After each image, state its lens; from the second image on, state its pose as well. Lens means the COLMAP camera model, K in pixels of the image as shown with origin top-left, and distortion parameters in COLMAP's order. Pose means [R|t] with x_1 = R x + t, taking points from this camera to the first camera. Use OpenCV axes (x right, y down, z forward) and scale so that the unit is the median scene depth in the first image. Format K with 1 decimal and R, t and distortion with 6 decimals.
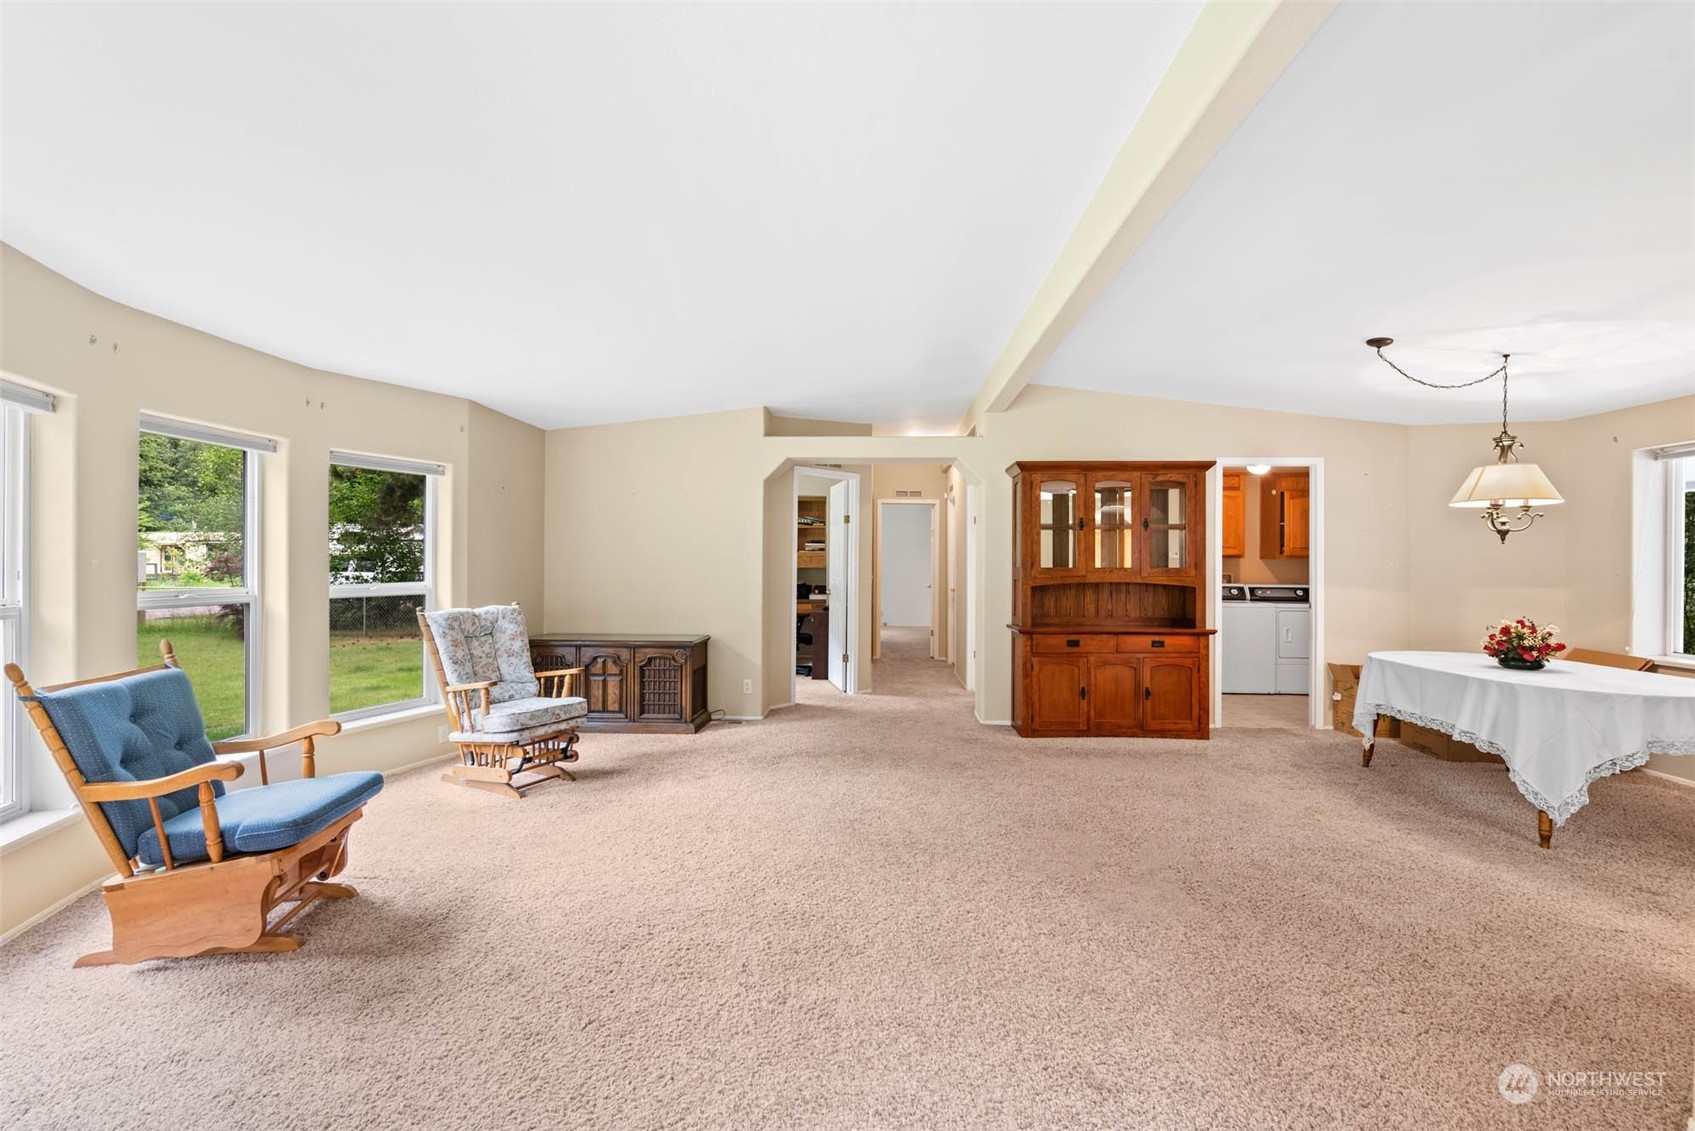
lens RADIAL K [[736.8, 0, 851.5], [0, 736.8, 563.8], [0, 0, 1]] dist [0.004175, -0.001463]
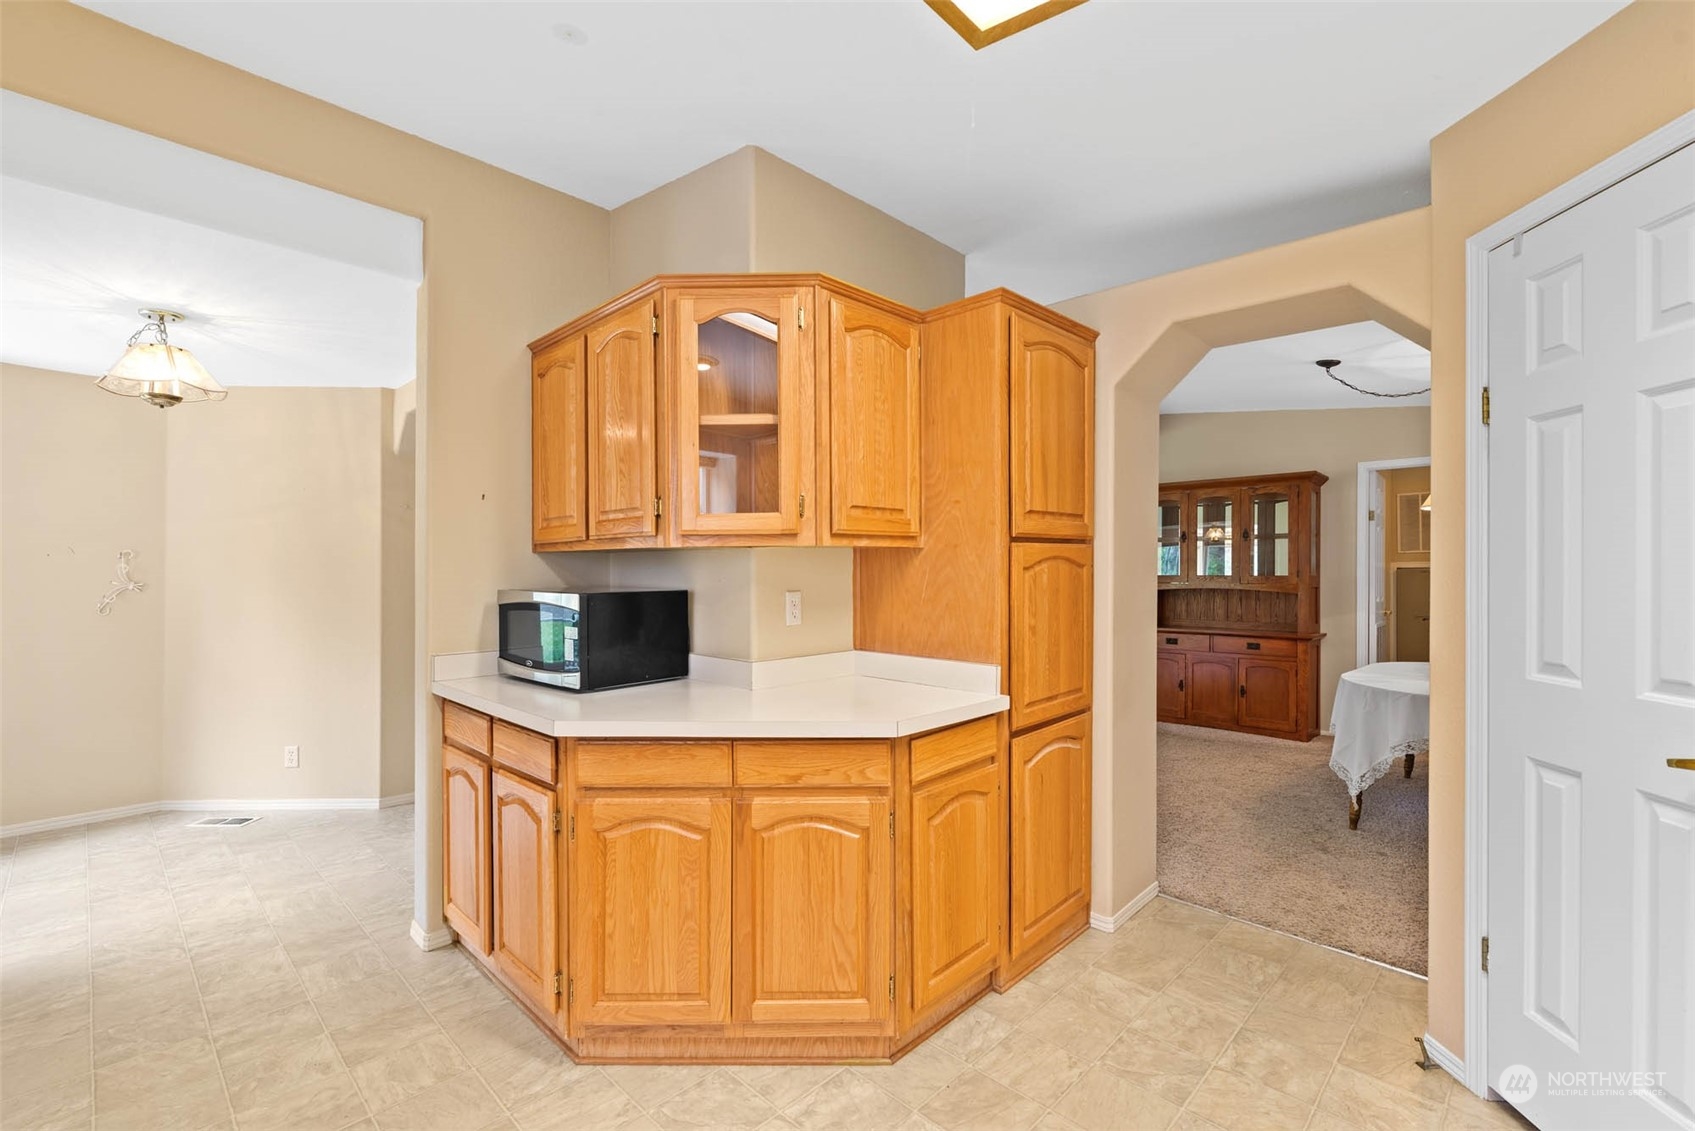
lens RADIAL K [[736.8, 0, 850.0], [0, 736.8, 566.4], [0, 0, 1]] dist [0.004175, -0.001463]
pose [[0.738354, -0.006648, -0.674380, 0.705477], [-0.002724, 0.999914, -0.012840, 0.007327], [0.674408, 0.011317, 0.738273, -0.191000]]
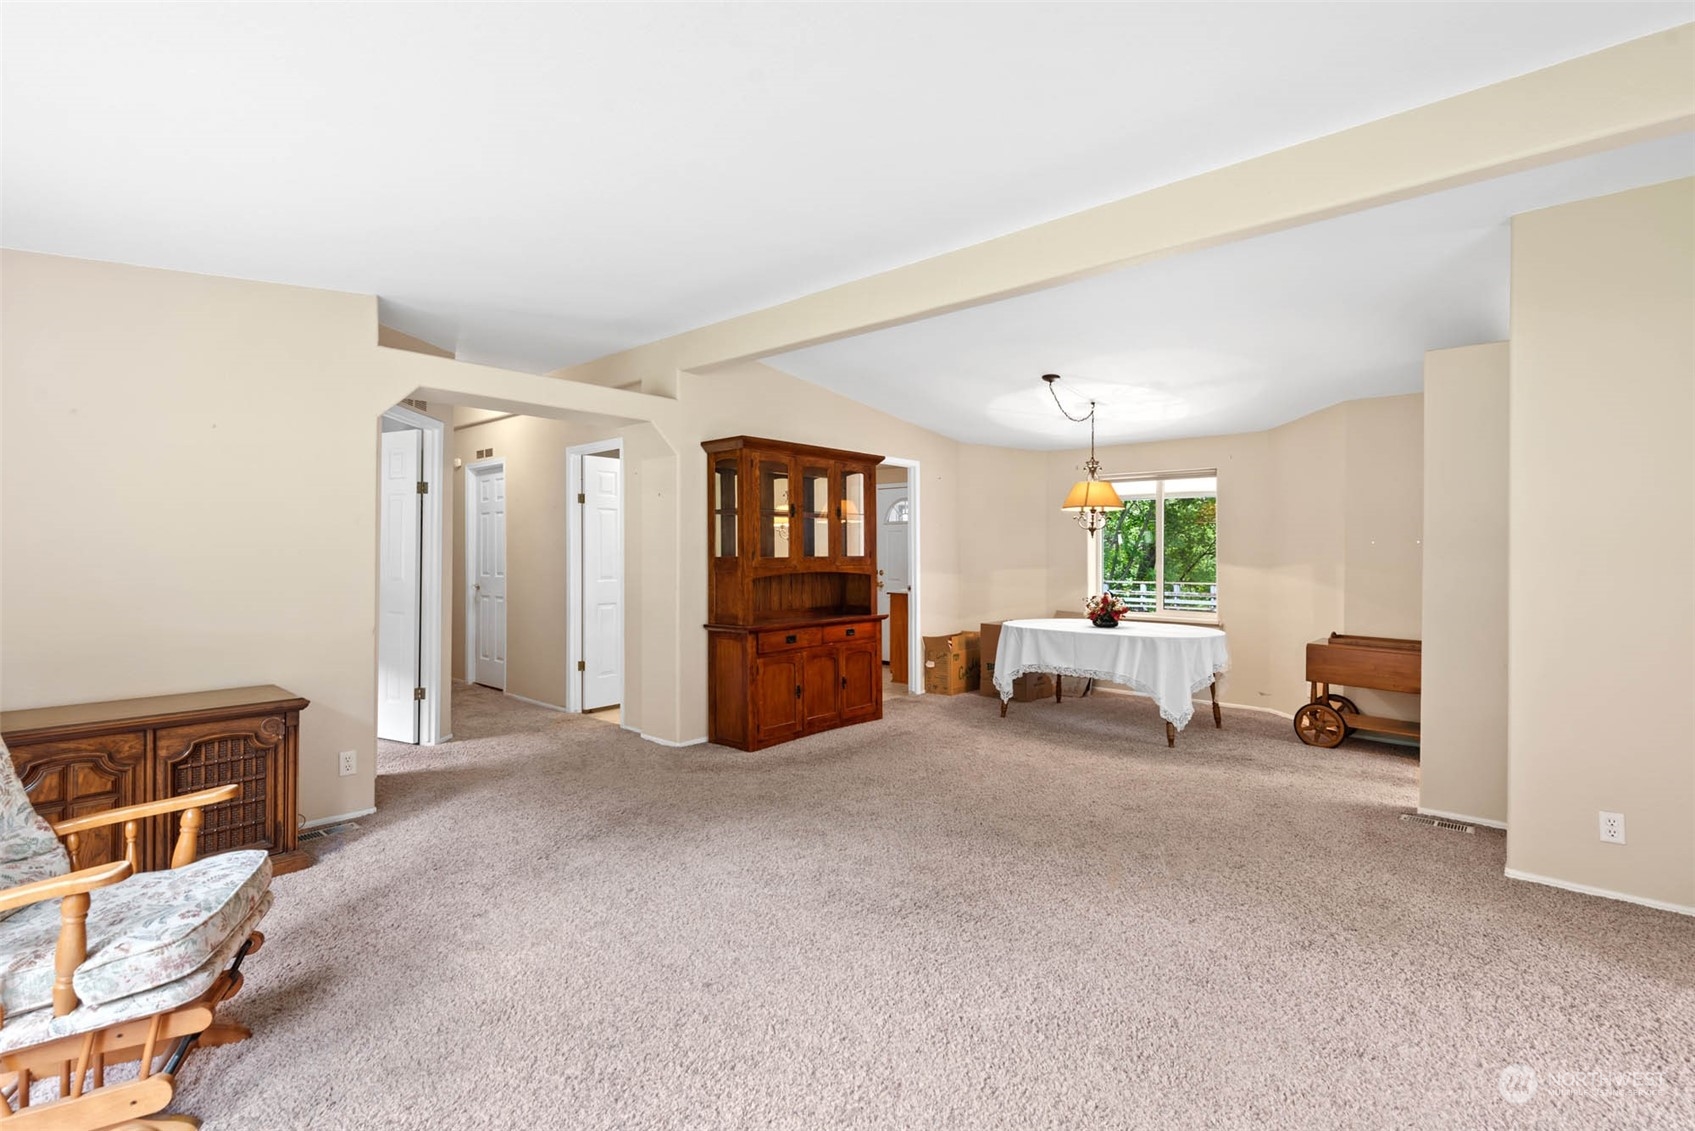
lens RADIAL K [[776.1, 0, 864.7], [0, 776.1, 543.6], [0, 0, 1]] dist [-0.003088, 0.000889]
pose [[0.629430, 0.005793, 0.777036, -0.397374], [0.000479, 0.999969, -0.007843, -0.004240], [-0.777057, 0.005309, 0.629408, 0.314405]]
